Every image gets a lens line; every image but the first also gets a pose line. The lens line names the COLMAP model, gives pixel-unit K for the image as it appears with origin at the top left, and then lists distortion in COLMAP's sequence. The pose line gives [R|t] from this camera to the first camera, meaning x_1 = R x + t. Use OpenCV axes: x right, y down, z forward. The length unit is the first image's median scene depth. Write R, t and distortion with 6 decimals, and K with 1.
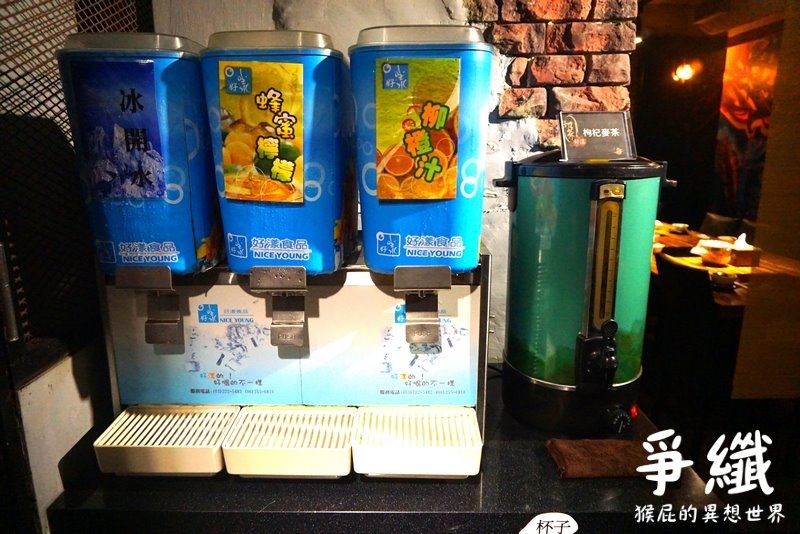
lens RADIAL K [[563.5, 0, 399.3], [0, 563.5, 265.8], [0, 0, 1]] dist [0.003977, 0.010328]
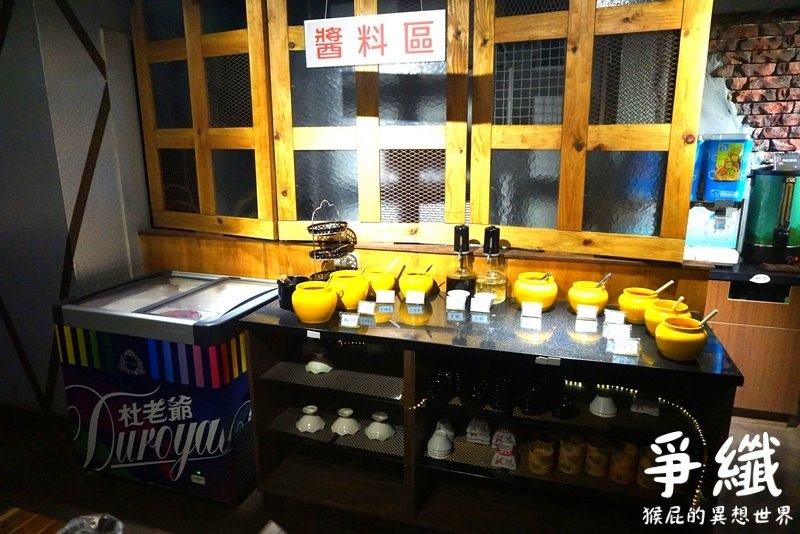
lens RADIAL K [[563.5, 0, 399.5], [0, 563.5, 269.9], [0, 0, 1]] dist [0.003977, 0.010328]
pose [[0.953021, 0.069290, -0.294873, -0.602970], [-0.063236, 0.997547, 0.030029, 0.336698], [0.296231, -0.009971, 0.955064, -2.179670]]
